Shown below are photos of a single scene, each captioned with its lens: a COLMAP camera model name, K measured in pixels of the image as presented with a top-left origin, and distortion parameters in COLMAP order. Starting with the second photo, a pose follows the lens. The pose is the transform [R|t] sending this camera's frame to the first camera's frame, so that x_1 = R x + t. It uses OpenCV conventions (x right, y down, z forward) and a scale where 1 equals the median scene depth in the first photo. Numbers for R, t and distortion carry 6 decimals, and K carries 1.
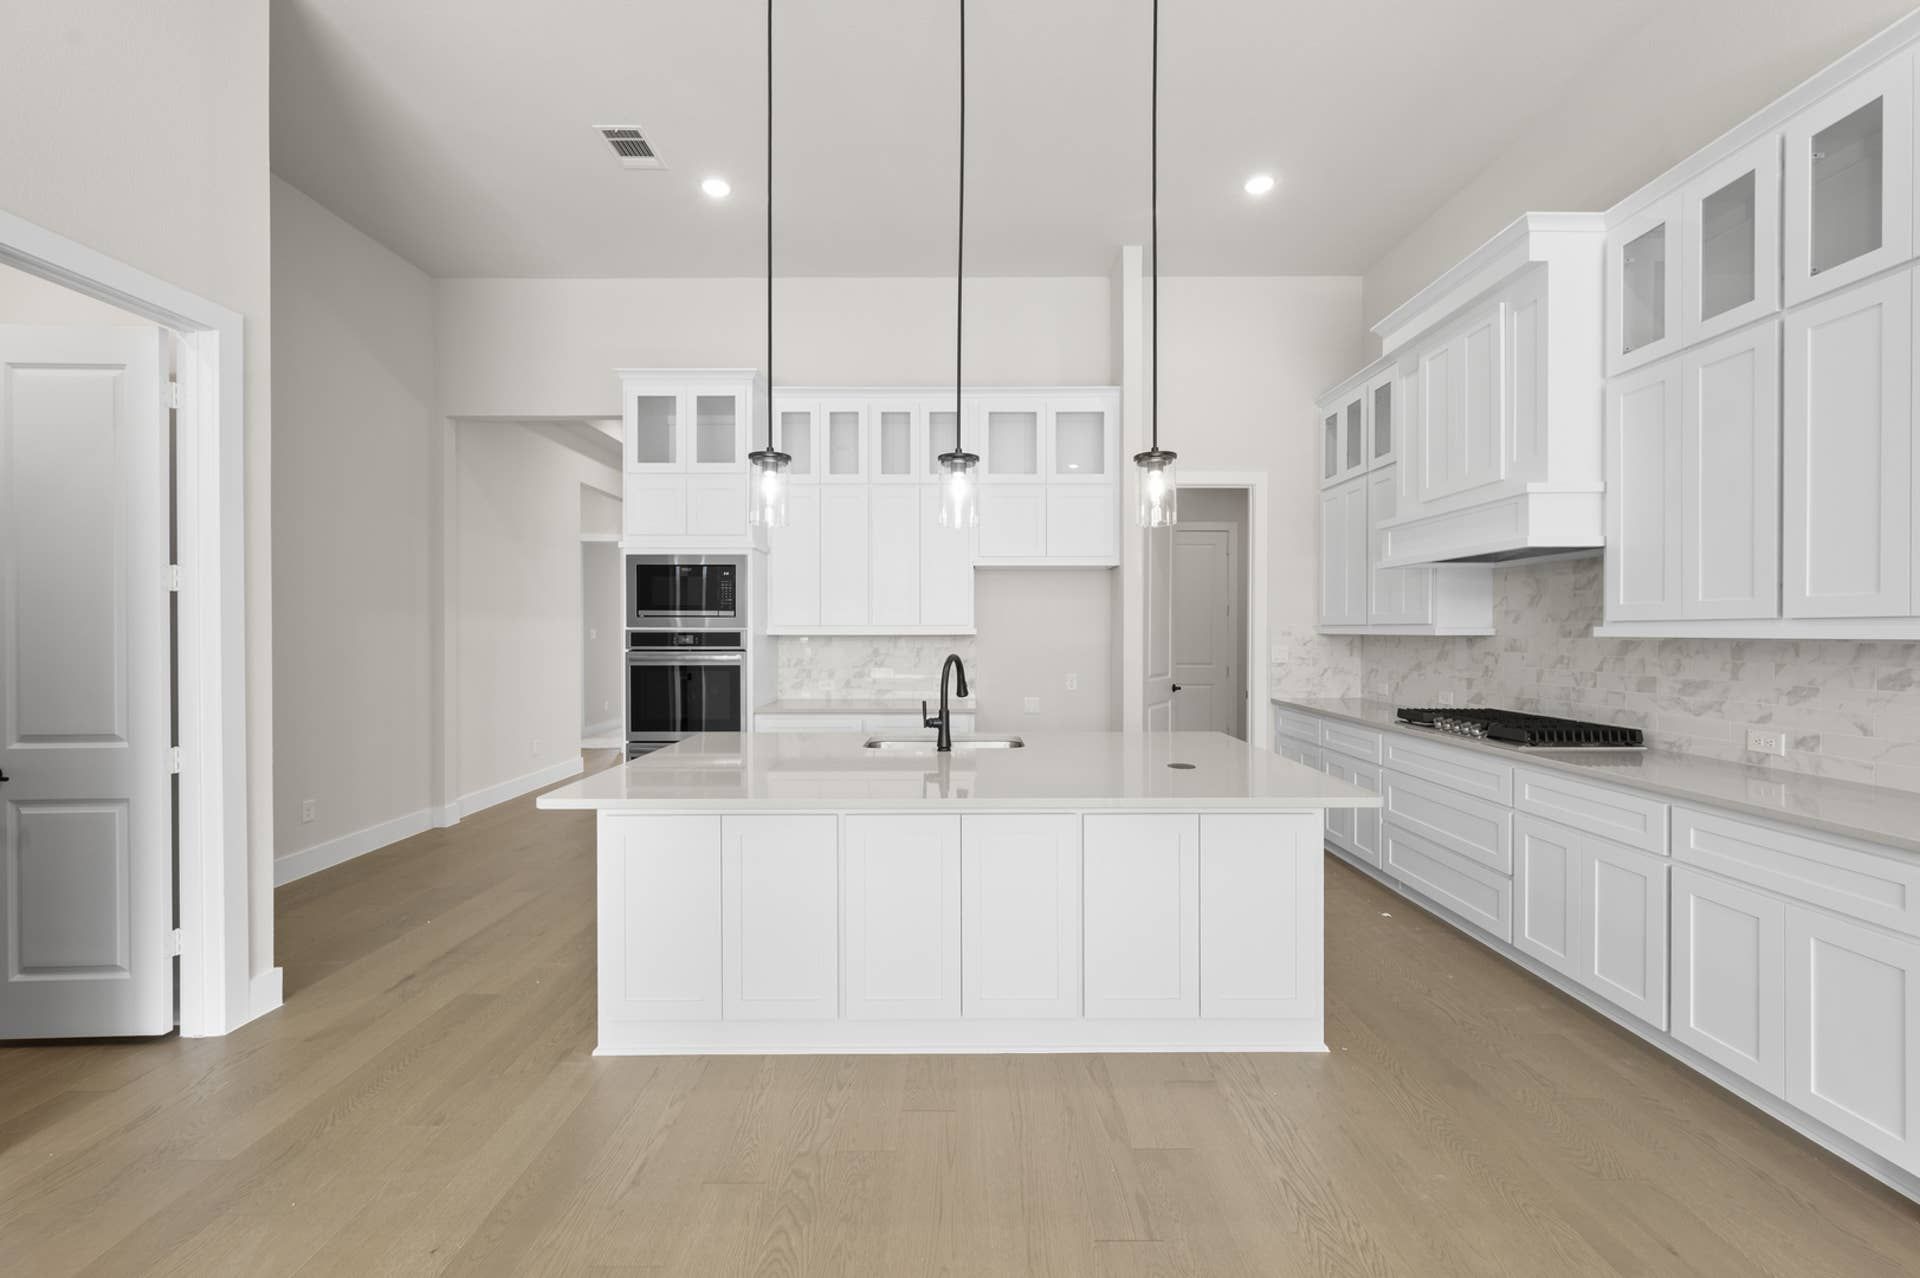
lens RADIAL K [[779.2, 0, 985.1], [0, 779.2, 631.1], [0, 0, 1]] dist [-0.007062, 0.000194]
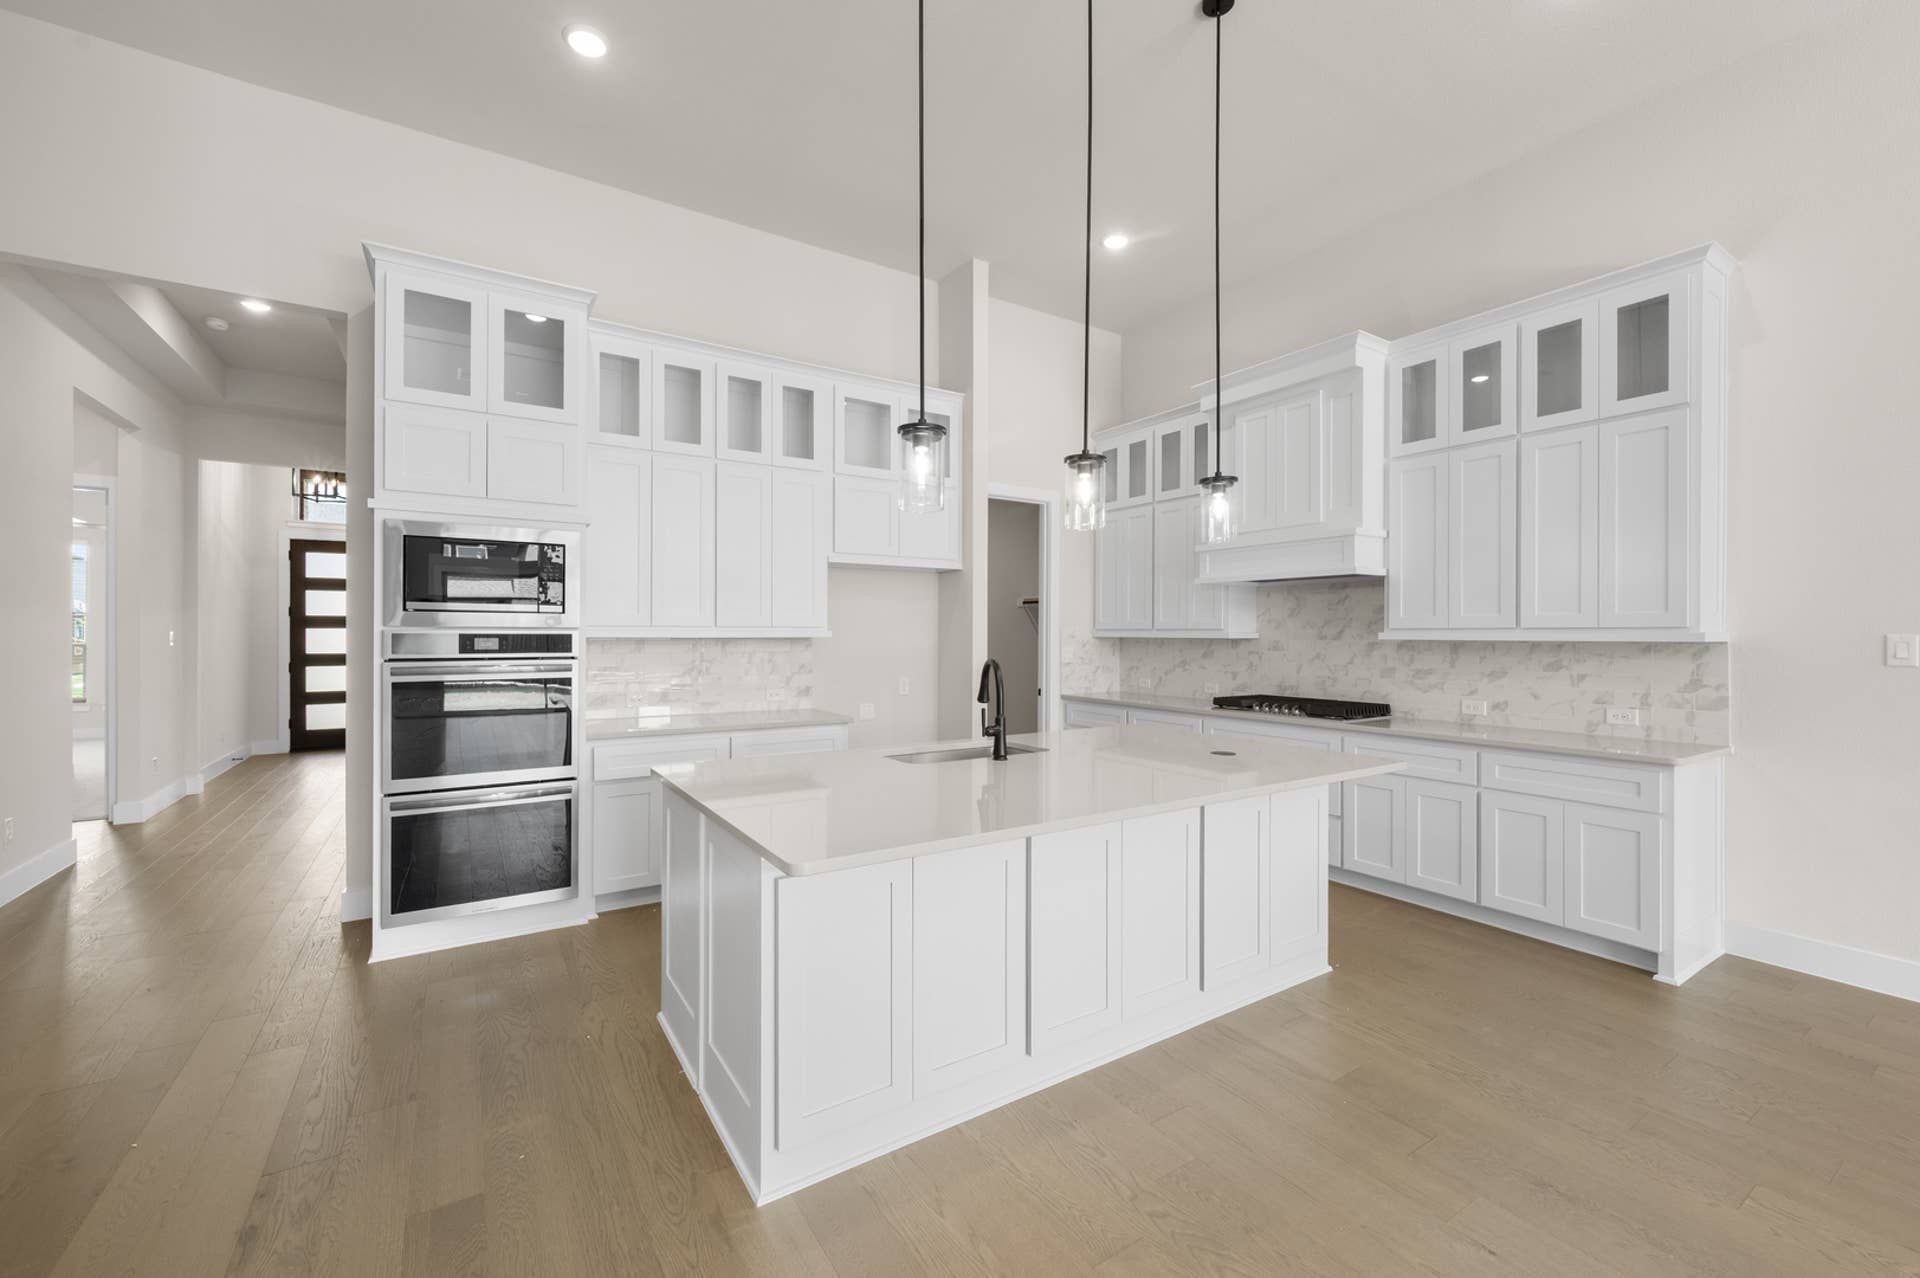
lens RADIAL K [[779.2, 0, 996.8], [0, 779.2, 631.4], [0, 0, 1]] dist [-0.007062, 0.000194]
pose [[0.832622, 0.005001, 0.553818, -0.532989], [-0.003643, 0.999987, -0.003553, 0.000066], [-0.553829, 0.000941, 0.832630, 0.189560]]
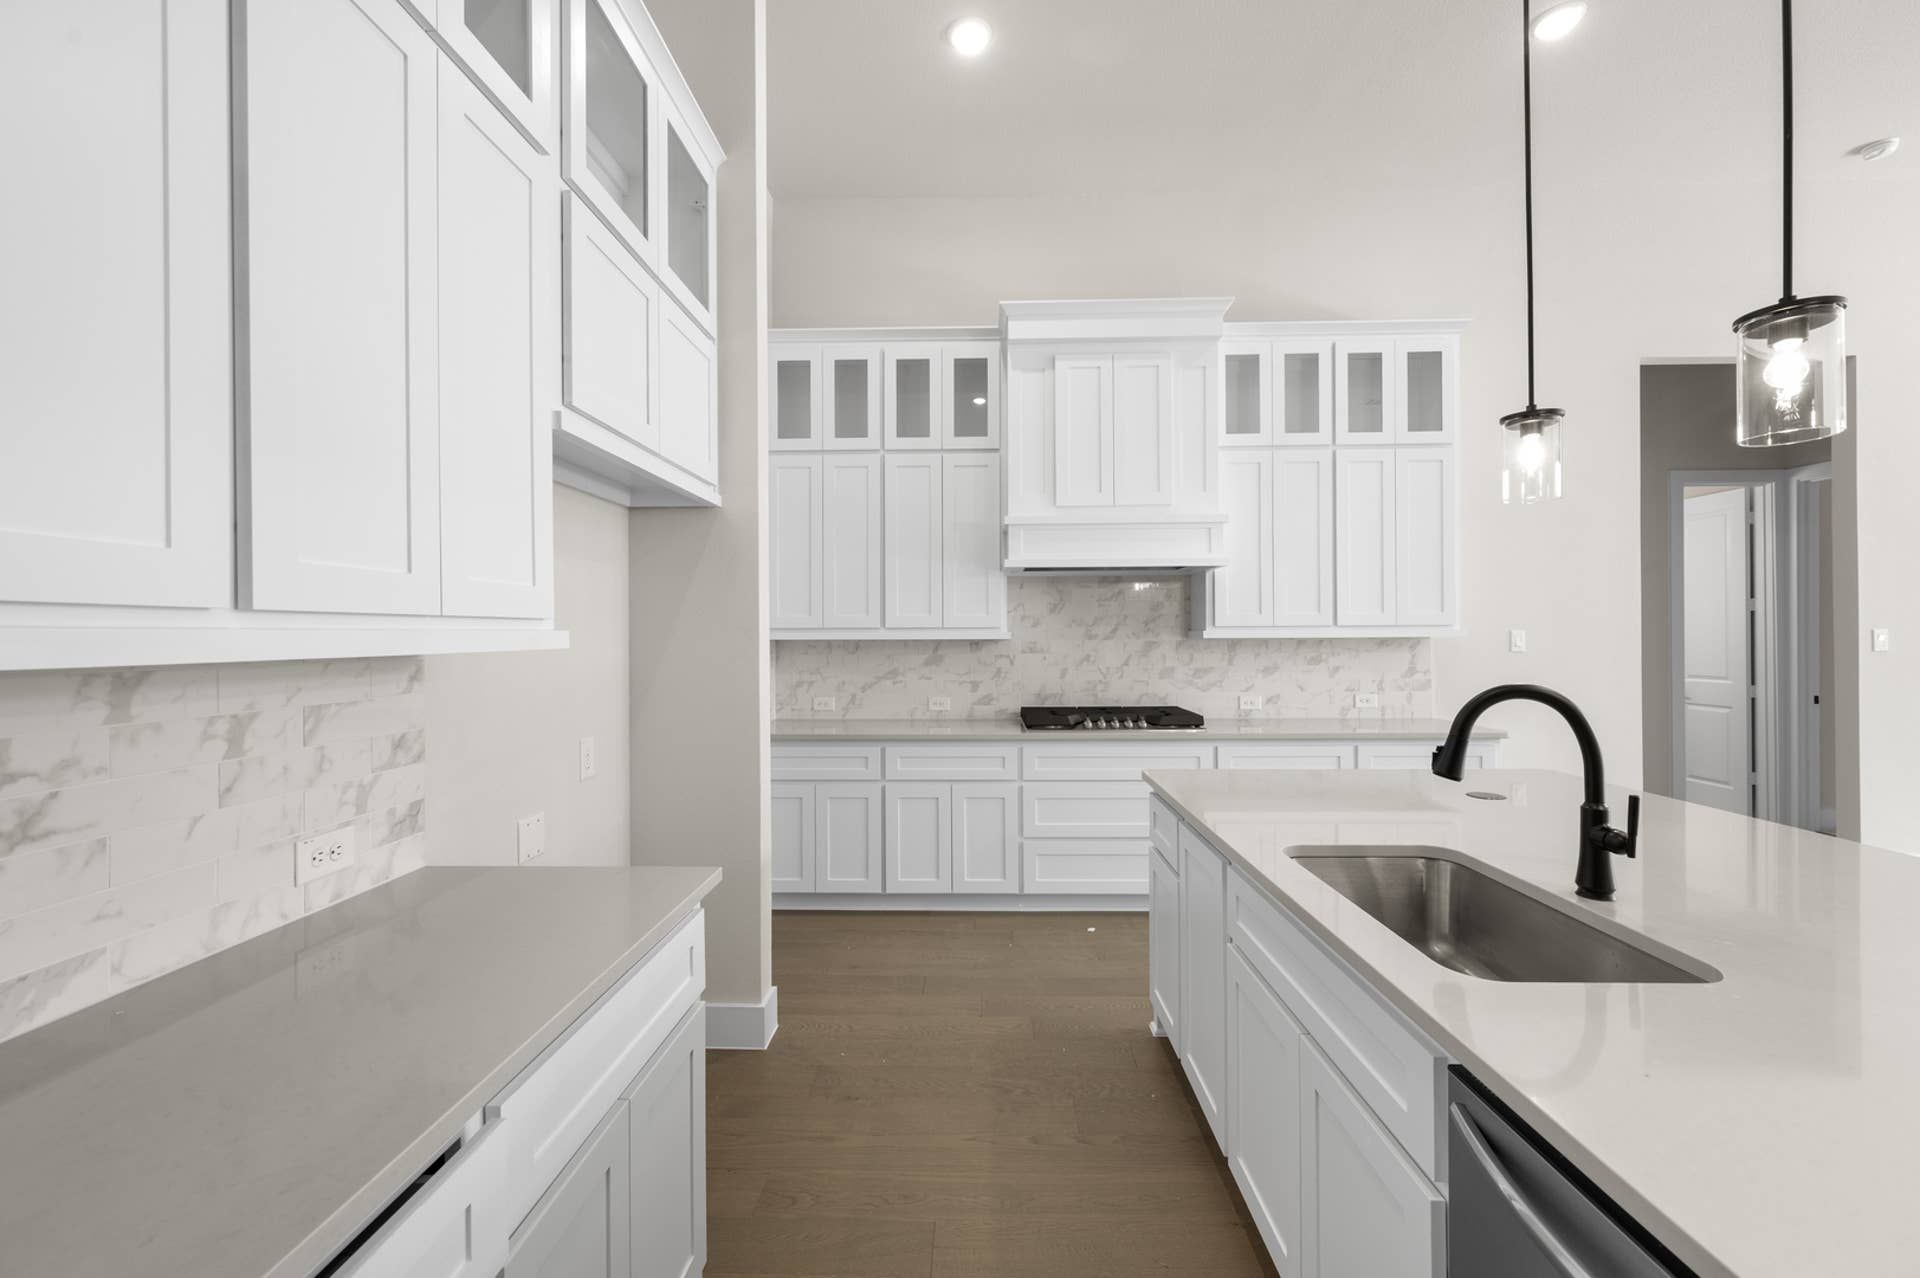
lens RADIAL K [[804.7, 0, 962.7], [0, 804.7, 634.6], [0, 0, 1]] dist [0.002847, -0.000020]
pose [[0.035499, 0.001169, 0.999369, -0.554894], [0.005826, 0.999982, -0.001377, 0.001051], [-0.999353, 0.005871, 0.035491, 1.256808]]
